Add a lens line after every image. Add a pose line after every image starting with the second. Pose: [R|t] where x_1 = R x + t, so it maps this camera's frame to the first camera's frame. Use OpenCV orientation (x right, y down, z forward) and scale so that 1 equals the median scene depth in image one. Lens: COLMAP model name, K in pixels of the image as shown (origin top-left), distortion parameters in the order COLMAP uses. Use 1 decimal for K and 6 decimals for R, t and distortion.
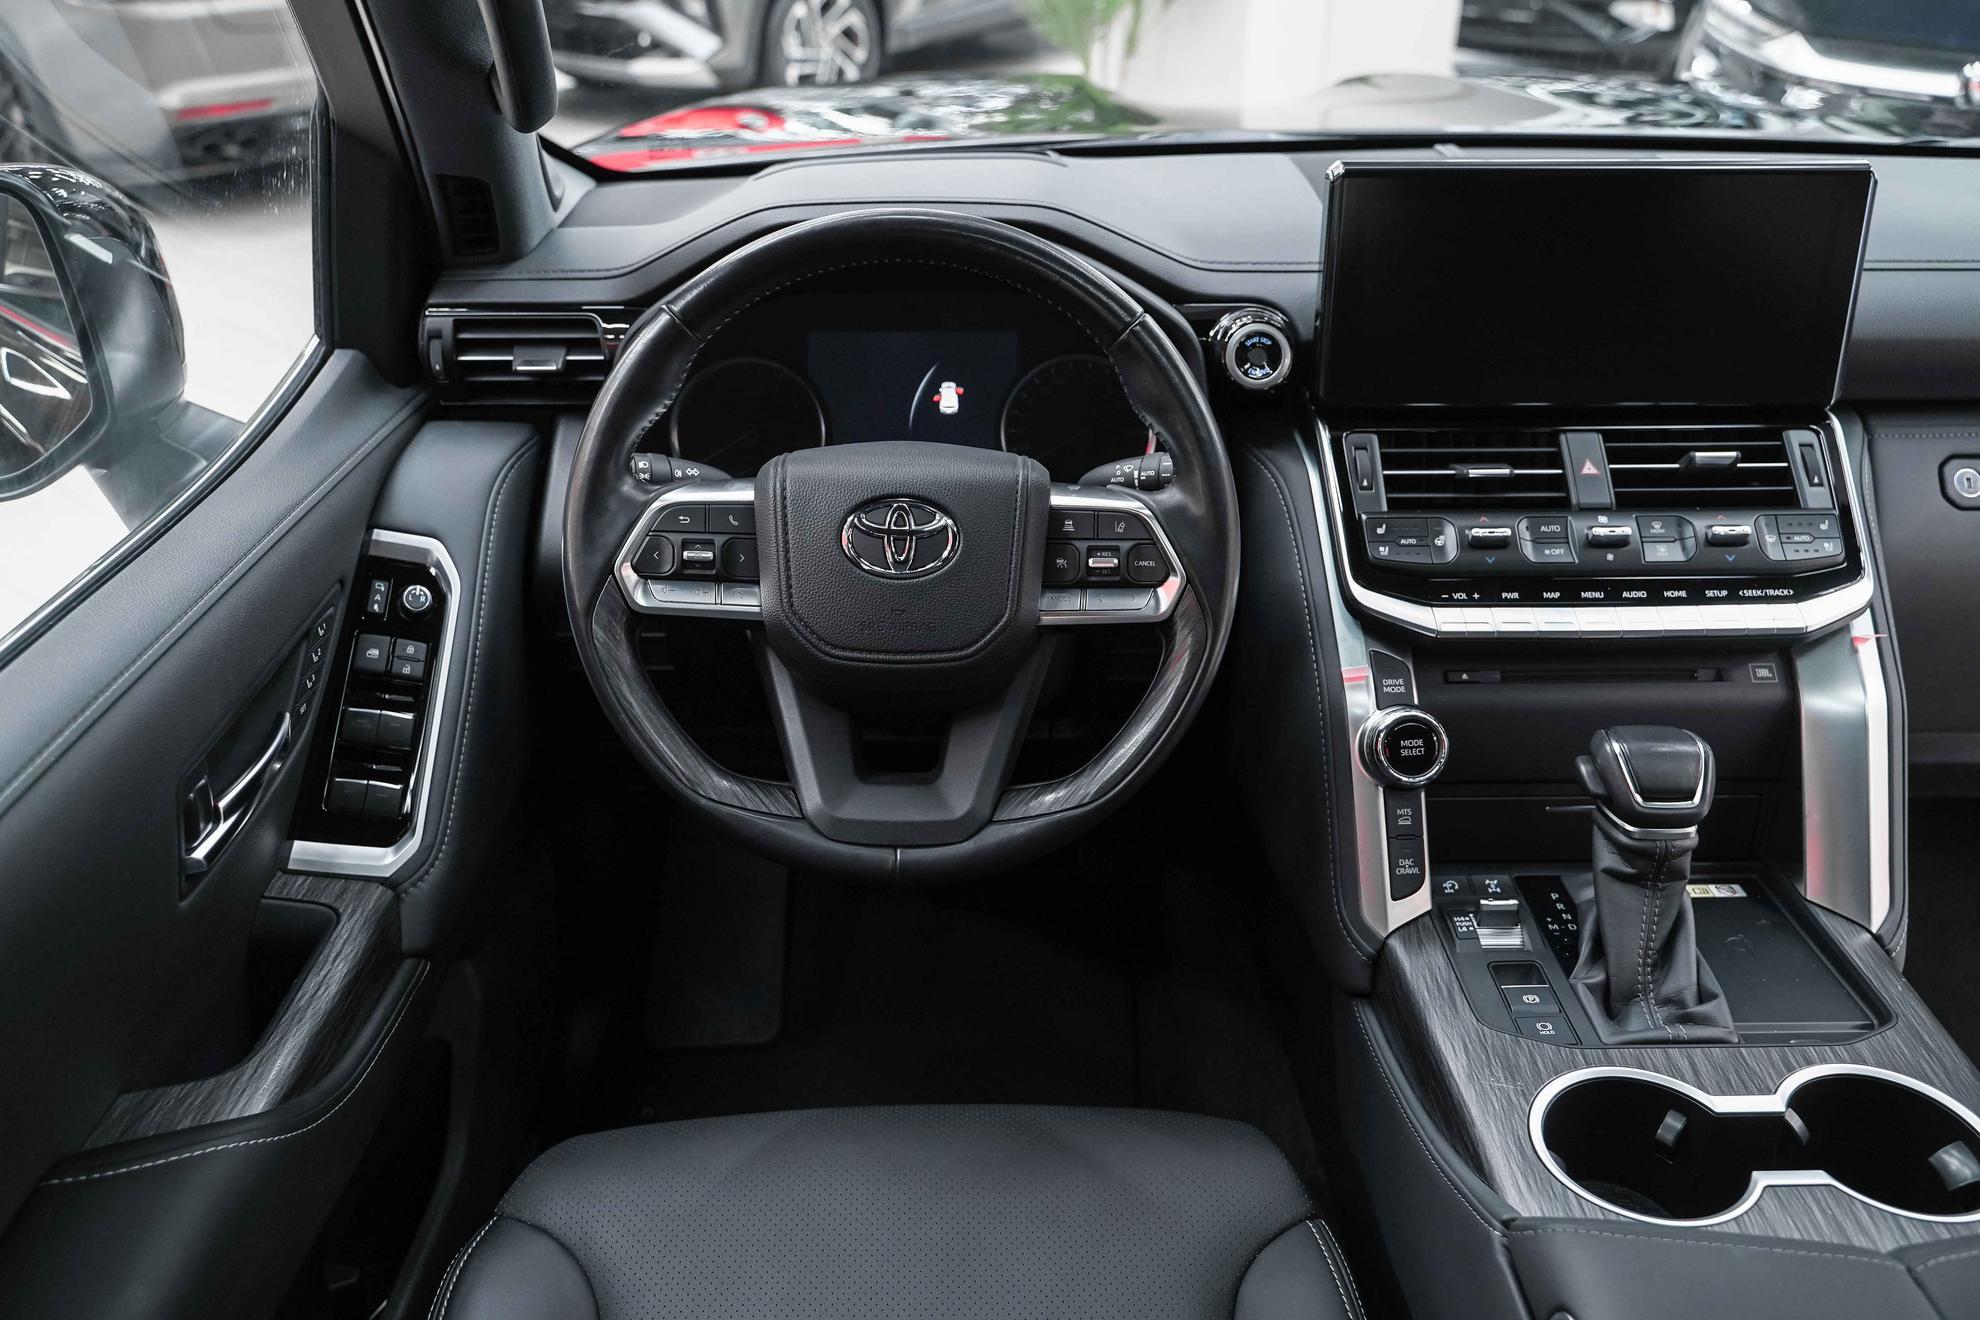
lens RADIAL K [[1446.5, 0, 990.0], [0, 1446.5, 660.0], [0, 0, 1]] dist [-0.004145, -0.006860]
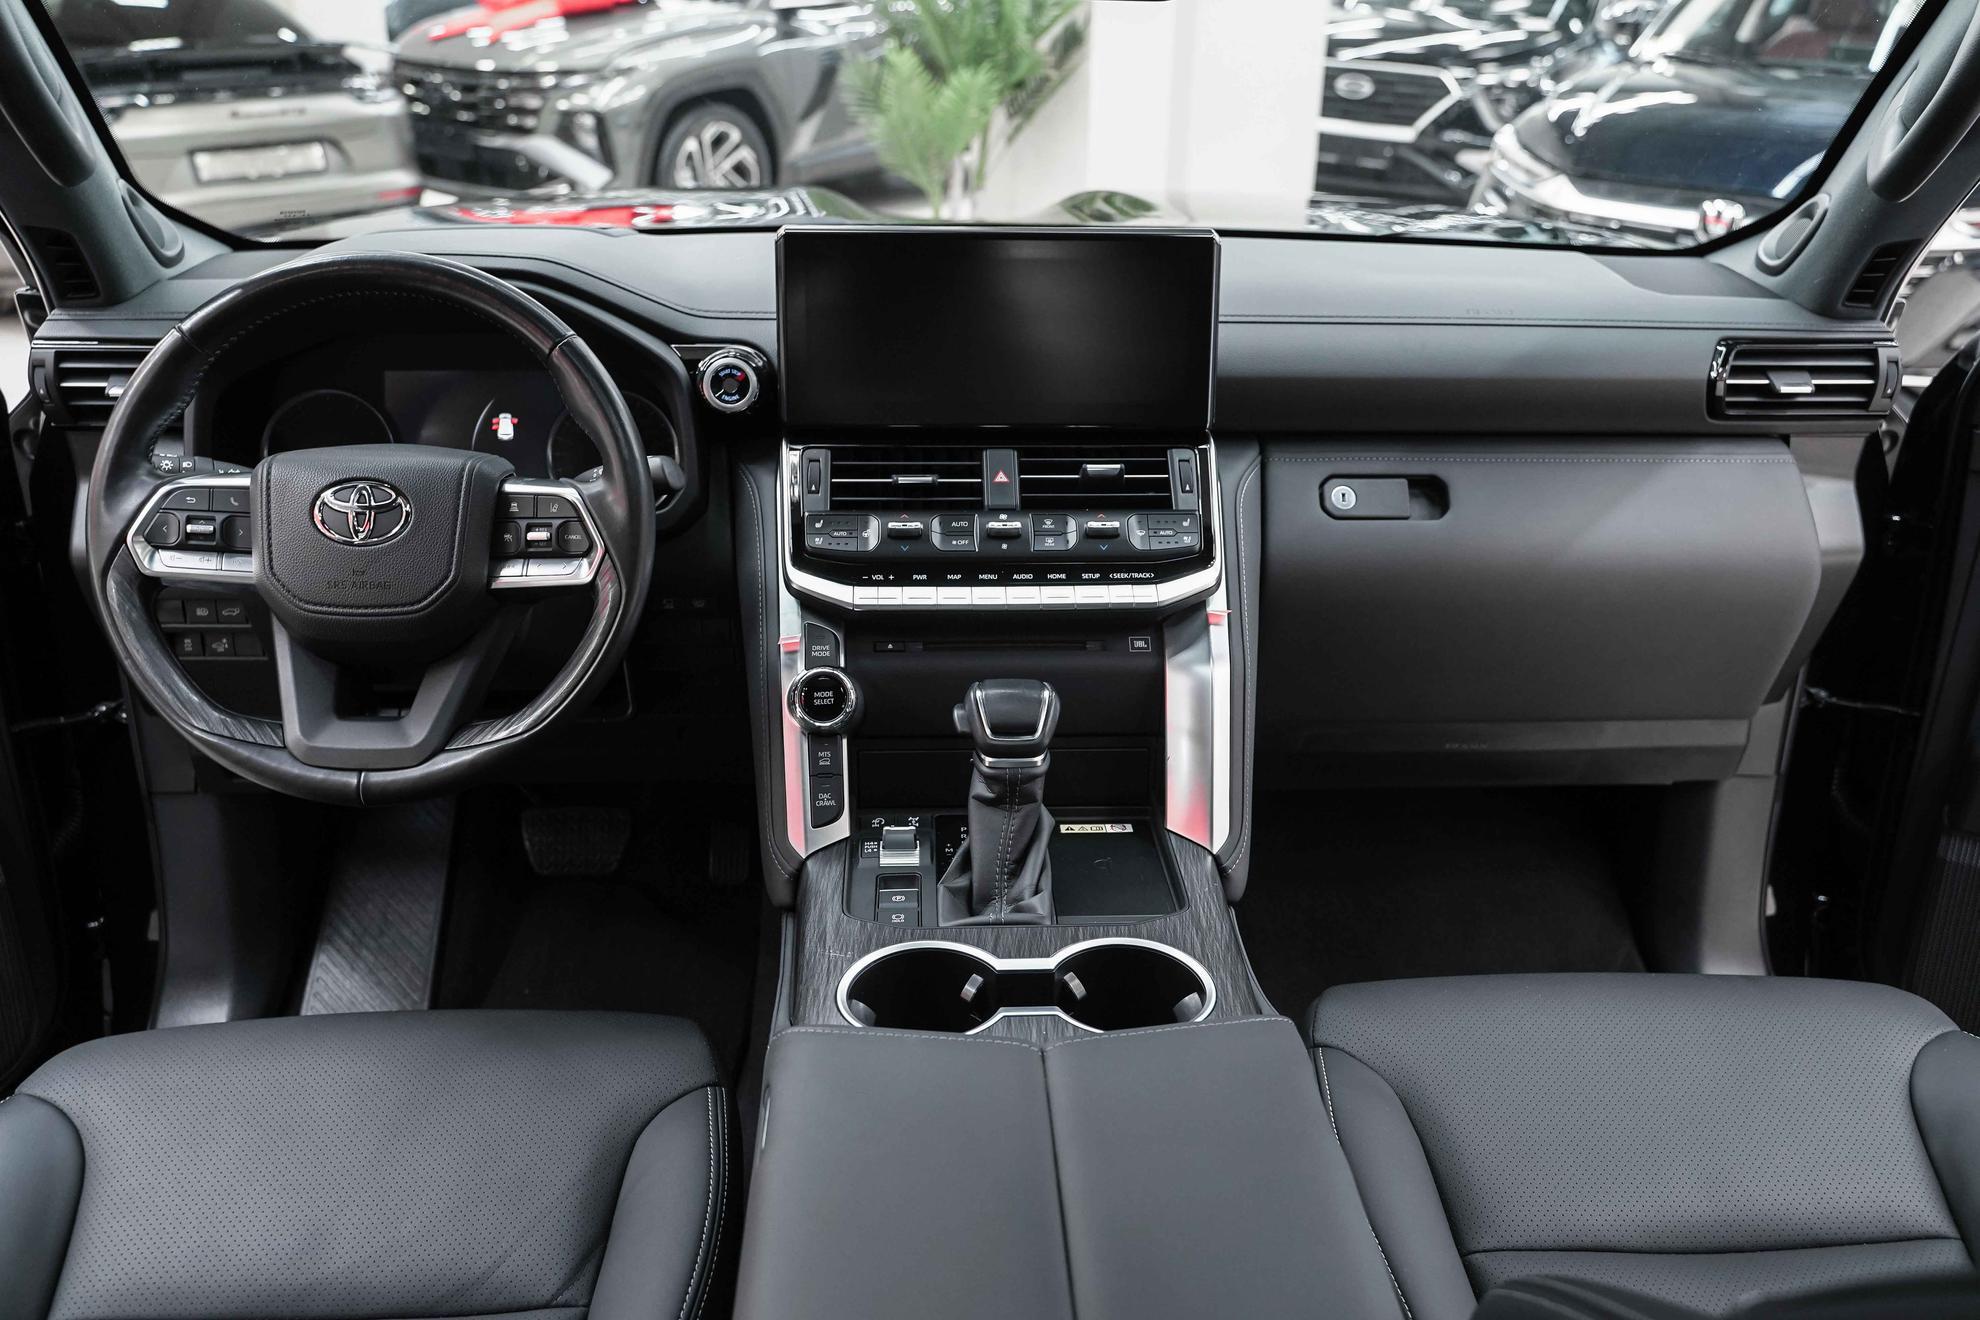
lens RADIAL K [[1446.5, 0, 990.0], [0, 1446.5, 660.0], [0, 0, 1]] dist [-0.004145, -0.006860]
pose [[0.998803, 0.000501, 0.048909, 0.359561], [0.003743, 0.996233, -0.086640, 0.129504], [-0.048769, 0.086719, 0.995038, -0.200063]]
